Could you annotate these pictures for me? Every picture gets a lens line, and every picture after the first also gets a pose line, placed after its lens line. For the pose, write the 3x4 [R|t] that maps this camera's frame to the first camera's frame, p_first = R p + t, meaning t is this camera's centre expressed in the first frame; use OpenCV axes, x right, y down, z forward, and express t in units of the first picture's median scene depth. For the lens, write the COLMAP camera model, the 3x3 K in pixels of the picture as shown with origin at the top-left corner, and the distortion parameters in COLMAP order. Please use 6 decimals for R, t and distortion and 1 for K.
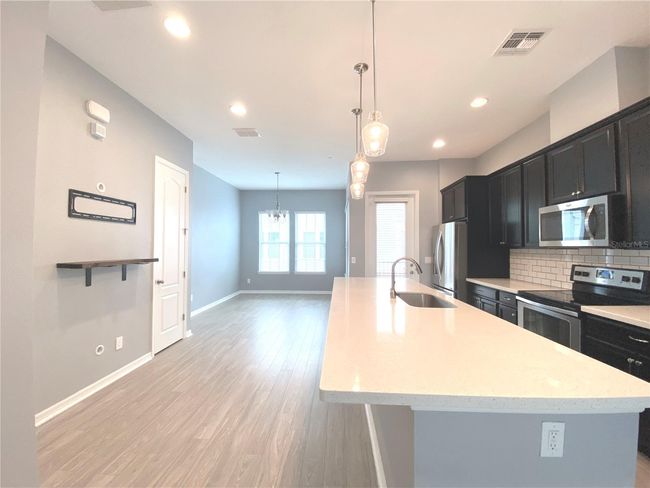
lens RADIAL K [[262.0, 0, 325.0], [0, 262.0, 244.0], [0, 0, 1]] dist [0.018541, -0.019739]
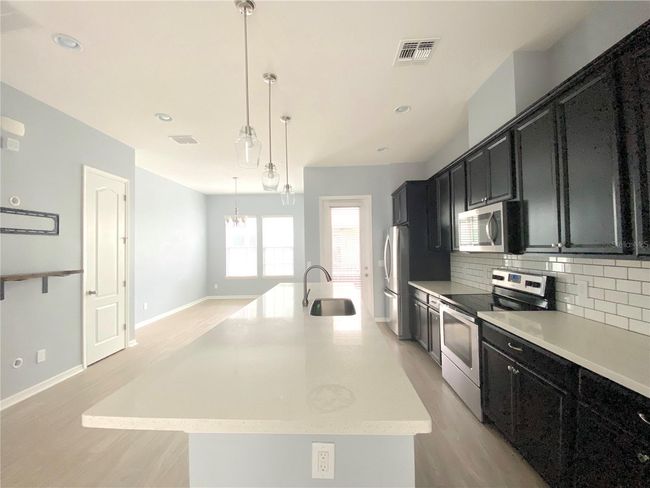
lens RADIAL K [[262.0, 0, 325.0], [0, 262.0, 244.0], [0, 0, 1]] dist [0.018541, -0.019739]
pose [[0.999549, -0.017522, 0.024392, 0.237164], [0.017581, 0.999843, -0.002194, -0.022160], [-0.024350, 0.002621, 0.999700, -0.005673]]
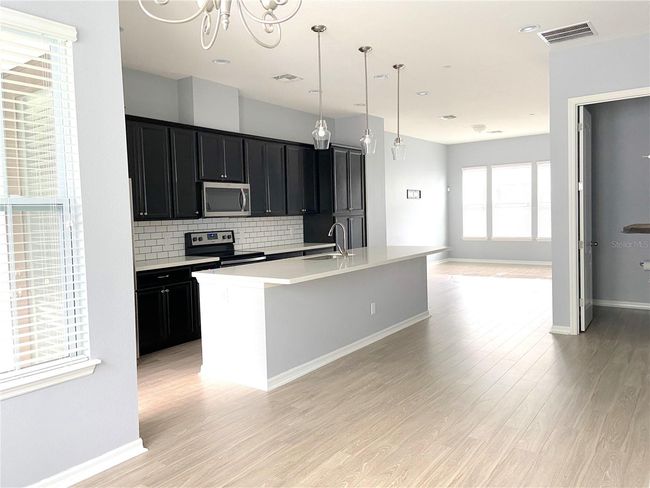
lens RADIAL K [[487.7, 0, 325.0], [0, 487.7, 244.0], [0, 0, 1]] dist [0.071997, -0.000453]
pose [[-0.838813, -0.017200, 0.544148, -0.639862], [0.017027, 0.998183, 0.057799, 0.011058], [-0.544153, 0.057748, -0.836996, 2.159625]]
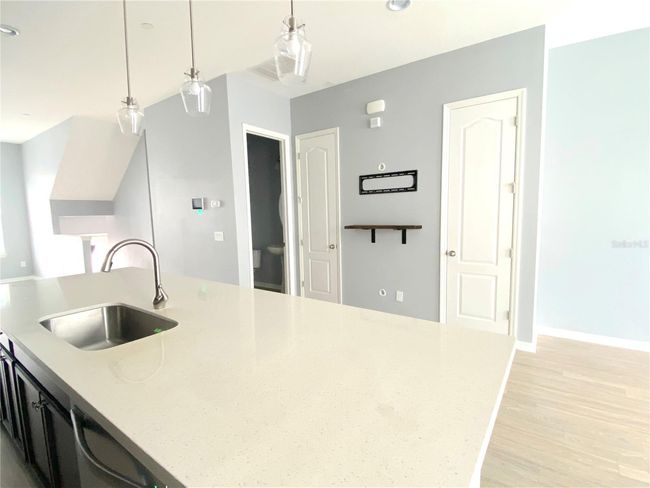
lens RADIAL K [[314.7, 0, 325.0], [0, 314.7, 244.0], [0, 0, 1]] dist [-0.001373, -0.000574]
pose [[-0.547240, 0.086059, -0.832540, 0.467141], [0.026600, 0.995986, 0.085470, 0.014078], [0.836553, 0.024627, -0.547332, 1.275104]]
